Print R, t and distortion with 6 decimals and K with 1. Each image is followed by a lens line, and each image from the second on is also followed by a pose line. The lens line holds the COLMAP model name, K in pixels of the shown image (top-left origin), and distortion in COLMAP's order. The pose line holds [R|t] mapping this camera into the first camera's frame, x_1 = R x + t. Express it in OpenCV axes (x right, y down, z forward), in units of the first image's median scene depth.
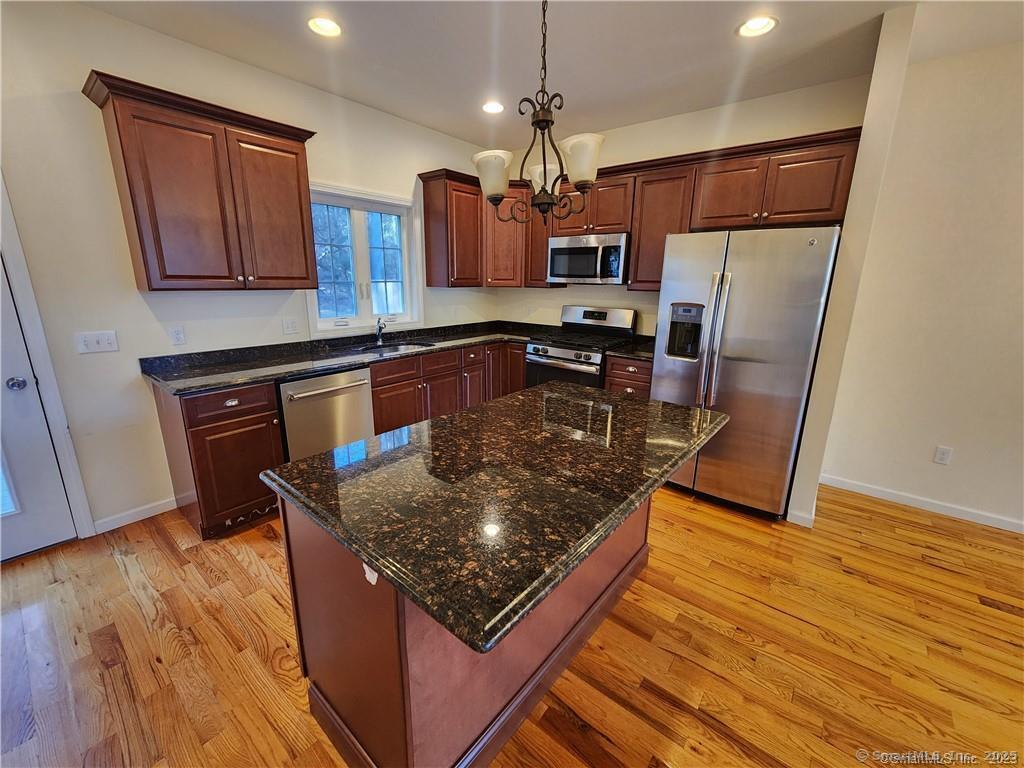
lens RADIAL K [[415.5, 0, 510.2], [0, 415.5, 383.1], [0, 0, 1]] dist [0.003693, -0.000817]
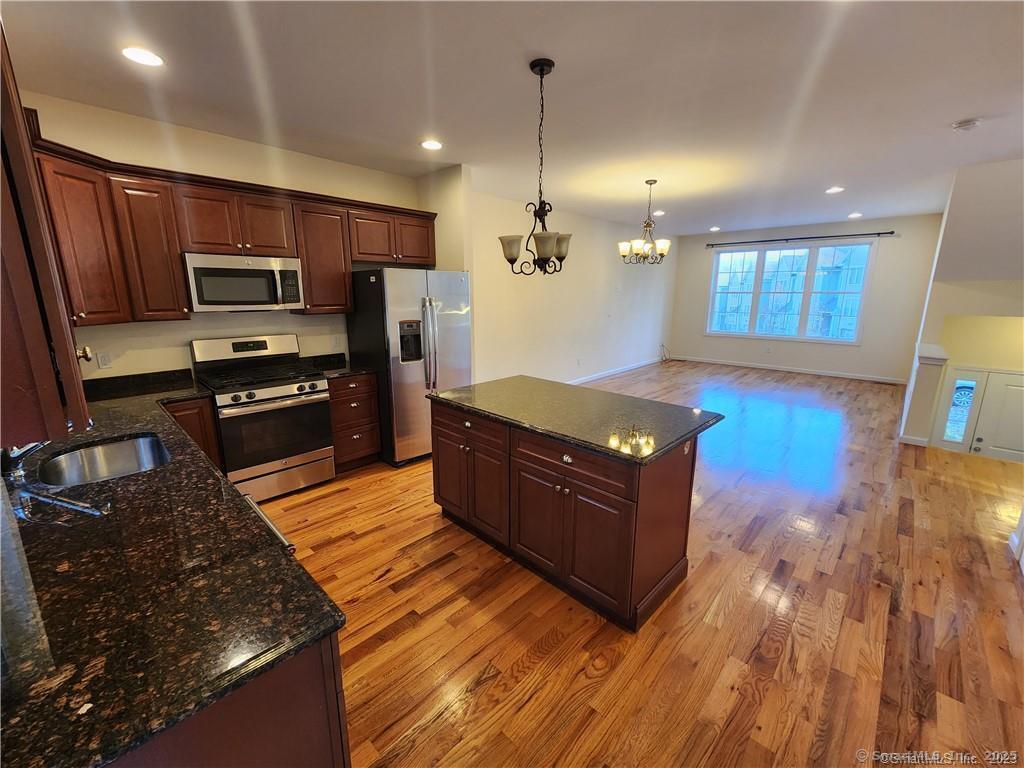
lens RADIAL K [[415.5, 0, 509.6], [0, 415.5, 381.9], [0, 0, 1]] dist [0.003693, -0.000817]
pose [[0.080544, -0.226893, 0.970584, -0.690525], [0.247814, 0.947730, 0.200986, -0.150873], [-0.965454, 0.224336, 0.132561, 0.434496]]
